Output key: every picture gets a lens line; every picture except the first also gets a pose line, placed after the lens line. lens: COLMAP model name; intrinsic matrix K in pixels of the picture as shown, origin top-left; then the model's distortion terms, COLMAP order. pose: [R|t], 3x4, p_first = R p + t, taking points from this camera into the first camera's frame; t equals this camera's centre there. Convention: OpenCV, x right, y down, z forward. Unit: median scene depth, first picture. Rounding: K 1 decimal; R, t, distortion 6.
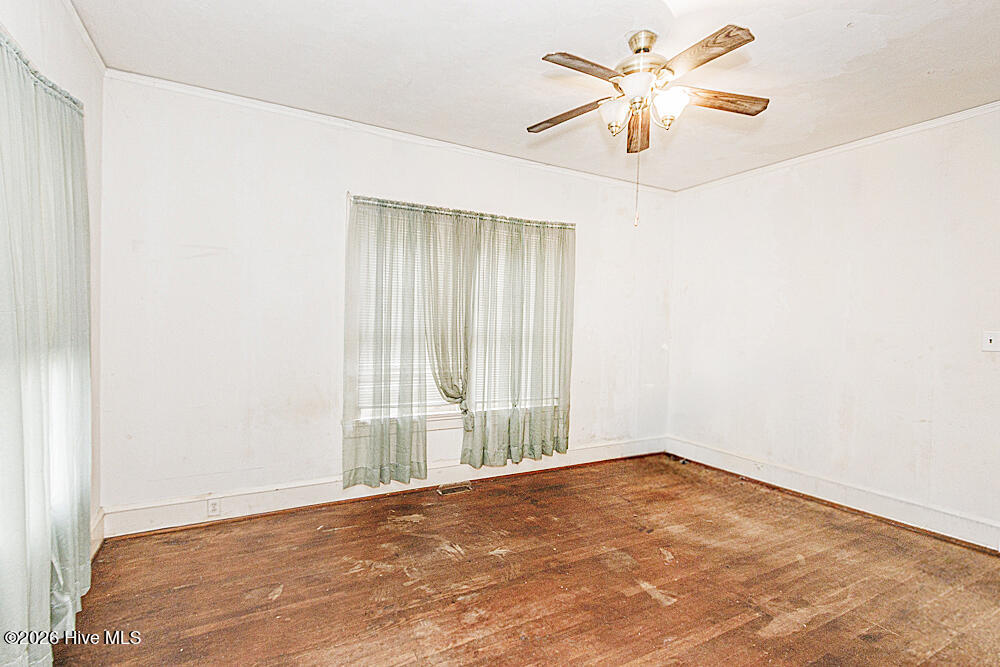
lens RADIAL K [[470.3, 0, 494.5], [0, 470.3, 336.7], [0, 0, 1]] dist [0.014858, -0.003277]
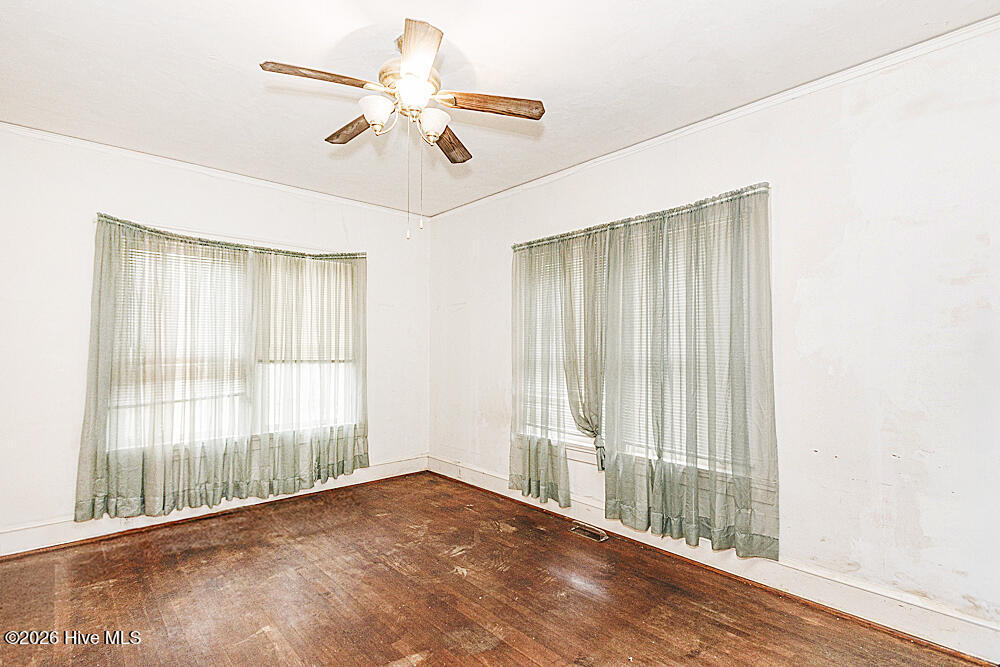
lens RADIAL K [[470.3, 0, 495.2], [0, 470.3, 339.8], [0, 0, 1]] dist [0.014858, -0.003277]
pose [[0.249761, -0.043383, -0.967335, 0.800040], [-0.036934, 0.997842, -0.054288, 0.011364], [0.967603, 0.049287, 0.247620, 0.617900]]
